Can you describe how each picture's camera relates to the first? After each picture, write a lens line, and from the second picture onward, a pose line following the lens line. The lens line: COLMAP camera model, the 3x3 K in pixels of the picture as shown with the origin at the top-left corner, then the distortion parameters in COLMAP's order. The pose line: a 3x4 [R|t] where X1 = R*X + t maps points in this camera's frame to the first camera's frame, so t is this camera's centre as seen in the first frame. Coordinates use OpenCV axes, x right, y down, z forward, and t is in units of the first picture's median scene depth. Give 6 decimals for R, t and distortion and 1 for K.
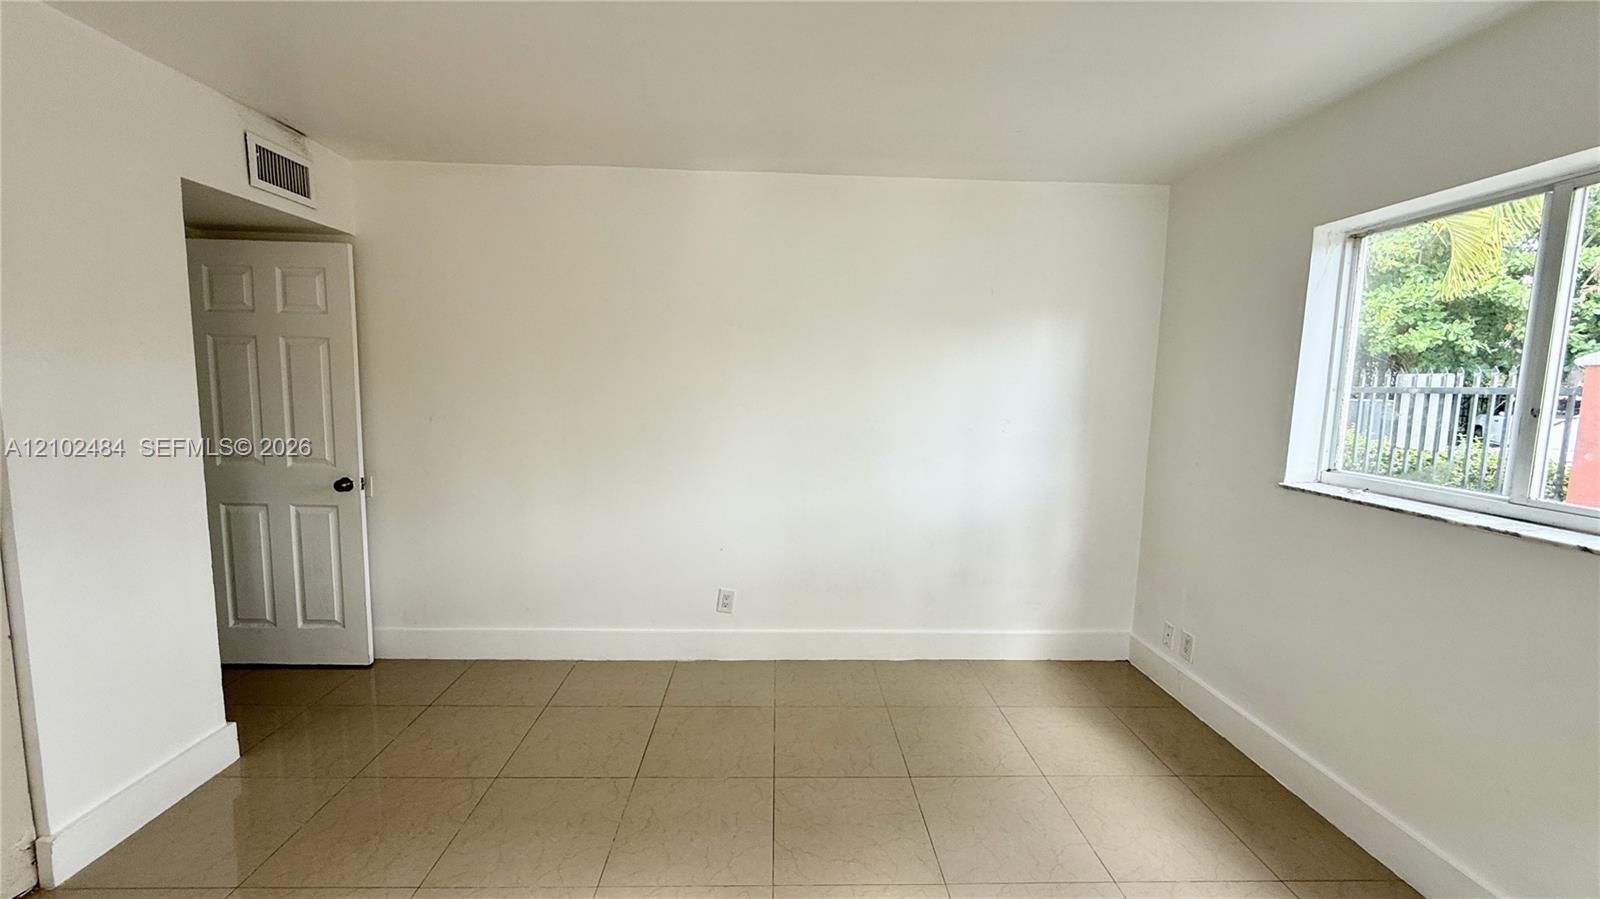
lens RADIAL K [[640.1, 0, 795.4], [0, 640.1, 448.9], [0, 0, 1]] dist [0.000928, -0.000097]
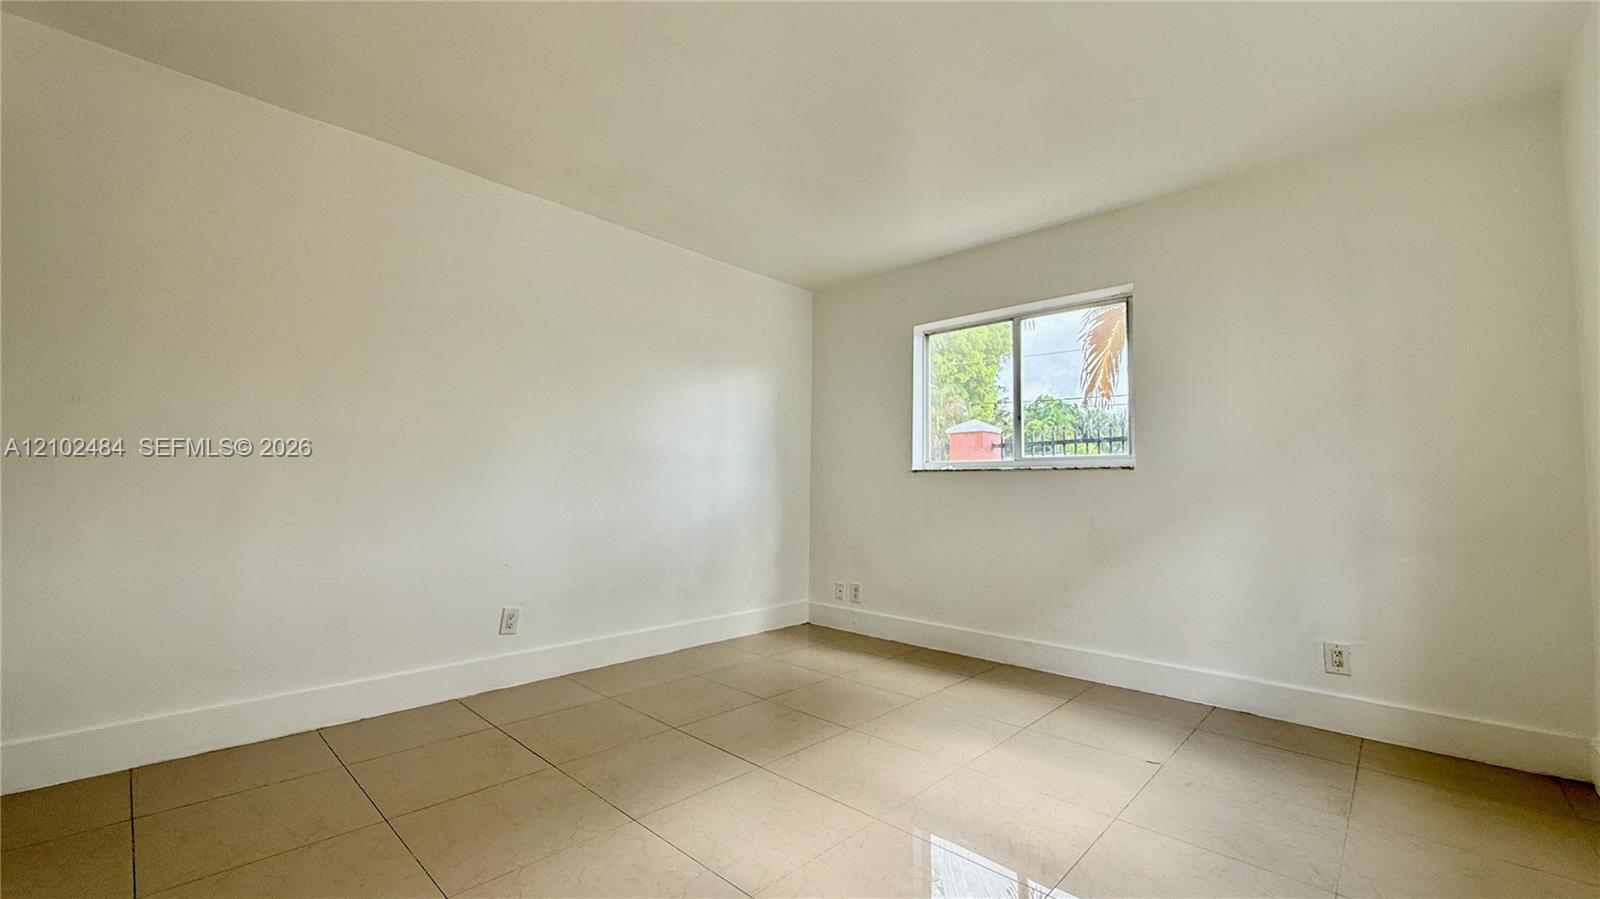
lens RADIAL K [[640.1, 0, 800.3], [0, 640.1, 448.9], [0, 0, 1]] dist [0.000928, -0.000097]
pose [[0.705966, 0.034200, 0.707419, -0.527224], [0.078320, 0.988938, -0.125969, 0.153675], [-0.703902, 0.144336, 0.695478, 0.015266]]
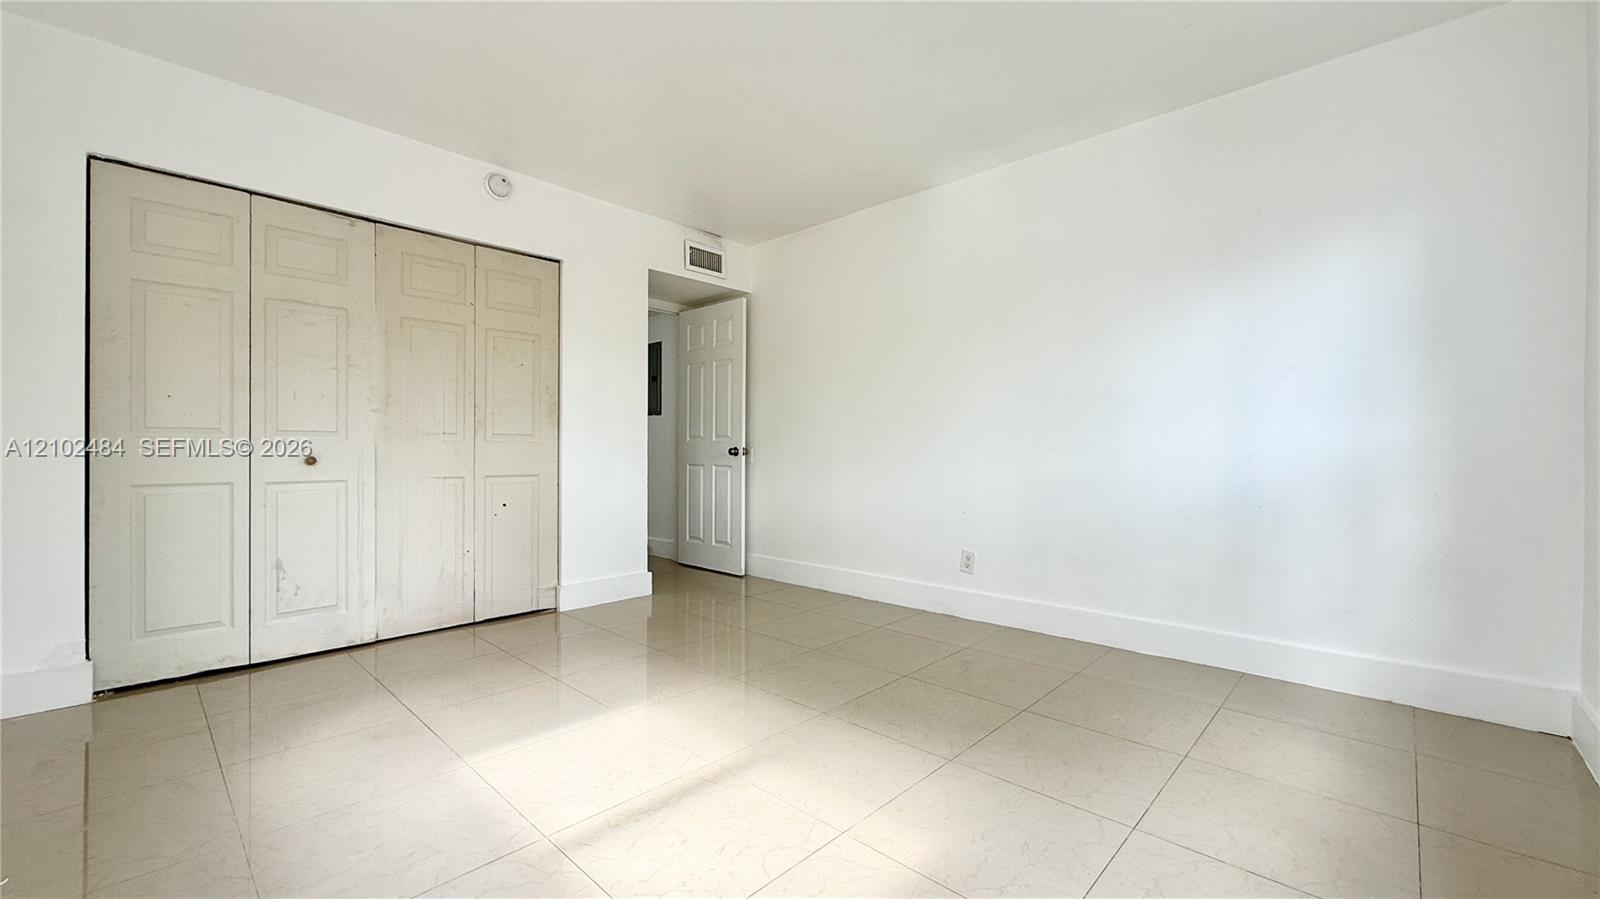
lens RADIAL K [[640.1, 0, 803.3], [0, 640.1, 449.2], [0, 0, 1]] dist [0.000928, -0.000097]
pose [[0.708358, -0.020367, -0.705560, 0.501480], [-0.063498, 0.993692, -0.092434, 0.183354], [0.702992, 0.110277, 0.702596, 0.035713]]
